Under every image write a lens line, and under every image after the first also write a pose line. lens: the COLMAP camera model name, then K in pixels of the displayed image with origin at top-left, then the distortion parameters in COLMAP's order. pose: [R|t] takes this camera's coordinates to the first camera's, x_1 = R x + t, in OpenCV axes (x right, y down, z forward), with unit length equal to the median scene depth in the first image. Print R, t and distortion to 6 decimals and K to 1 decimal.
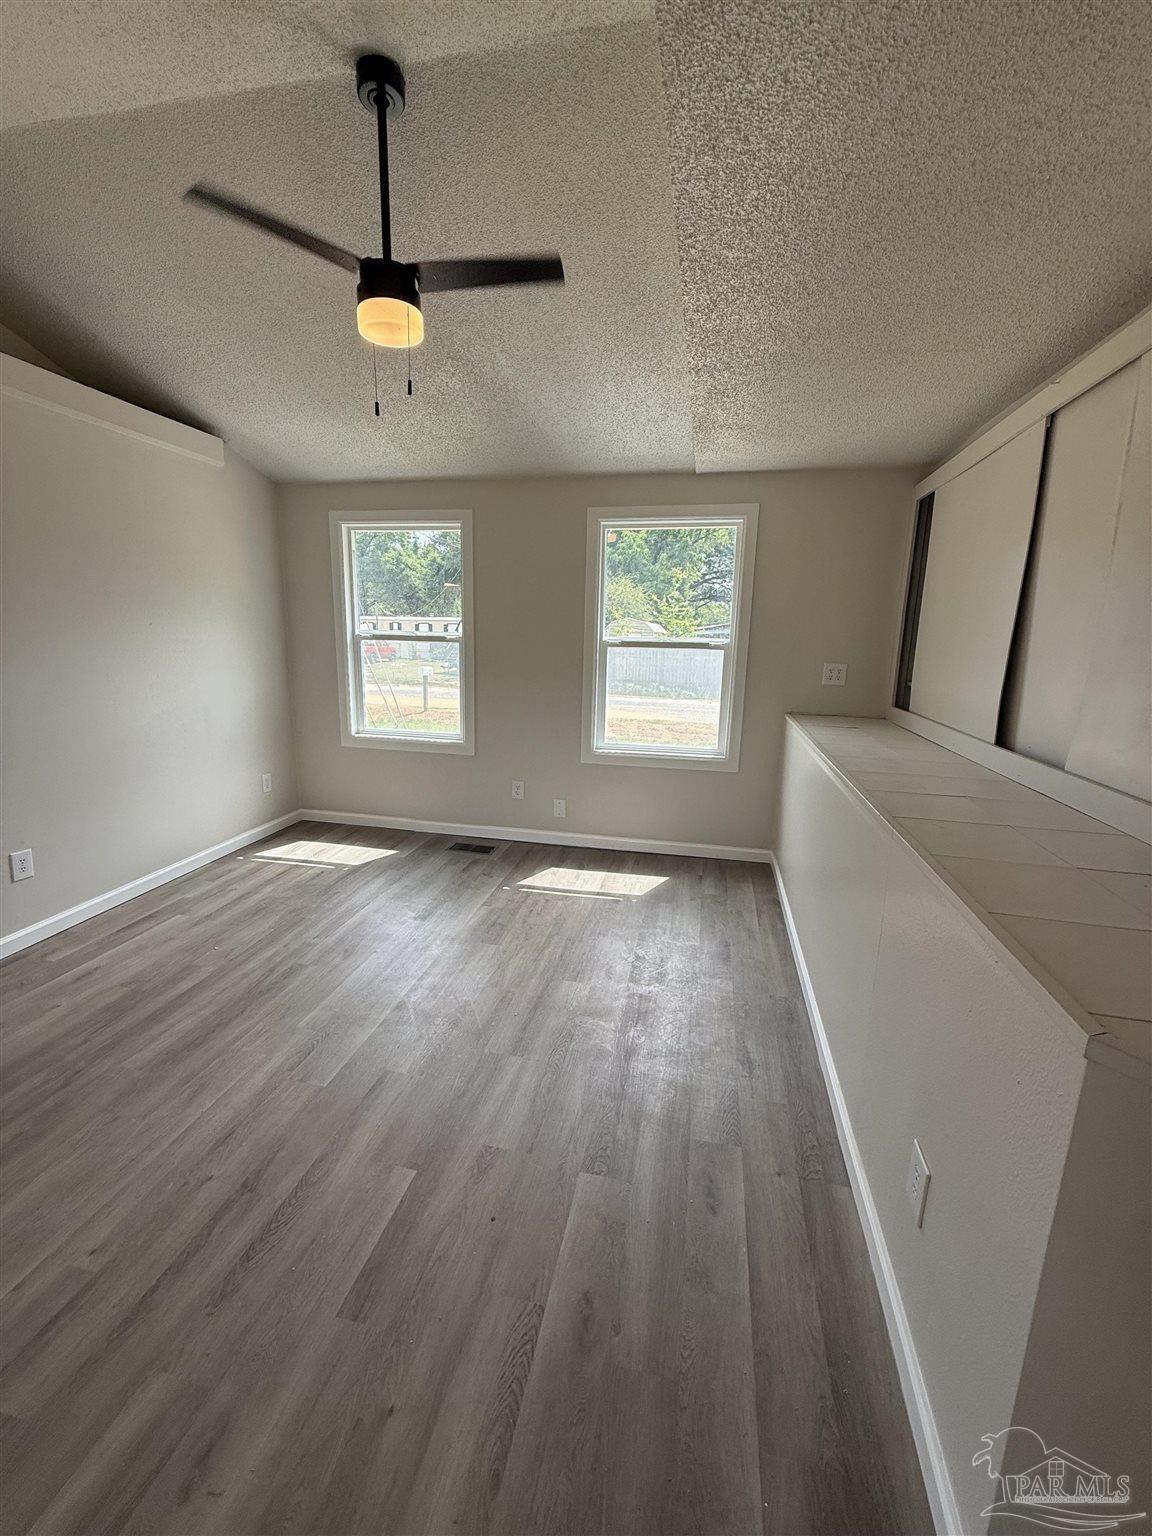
lens RADIAL K [[610.9, 0, 575.3], [0, 610.9, 765.8], [0, 0, 1]] dist [-0.000834, 0.000681]
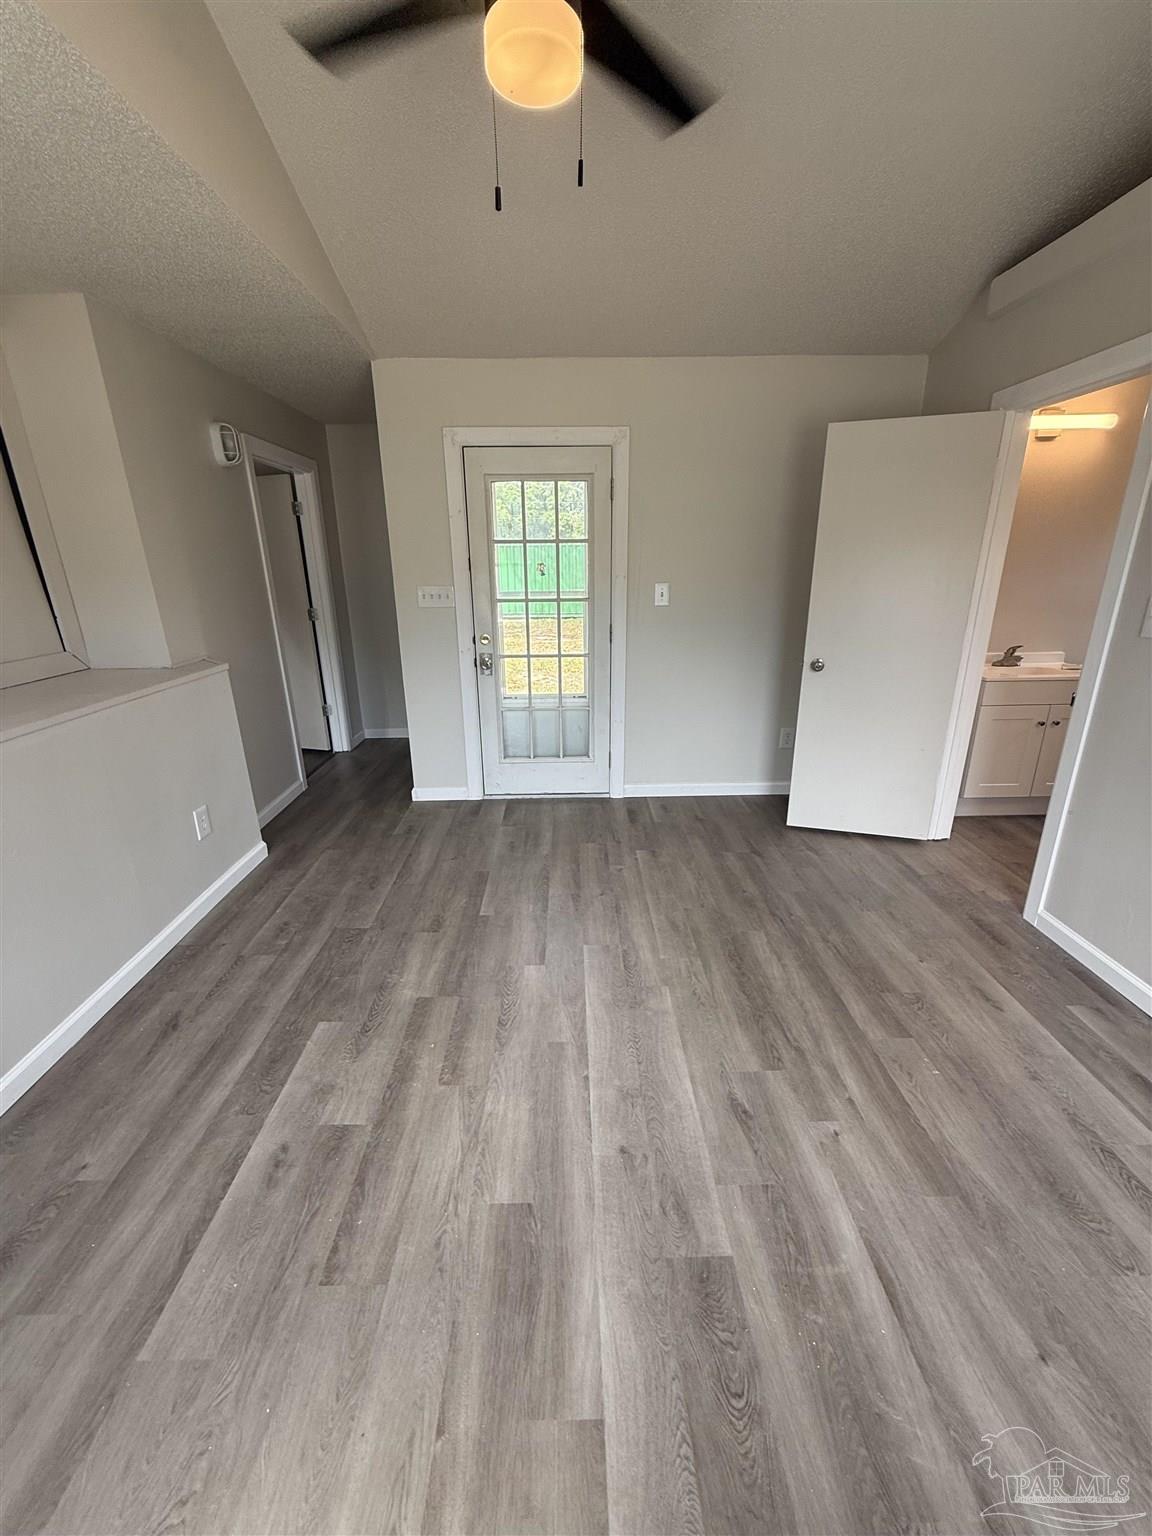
lens RADIAL K [[610.9, 0, 582.3], [0, 610.9, 760.7], [0, 0, 1]] dist [-0.000834, 0.000681]
pose [[-0.971264, 0.064790, -0.229018, -0.128126], [-0.058139, 0.868499, 0.492269, -0.318820], [0.230796, 0.491438, -0.839775, 1.515333]]
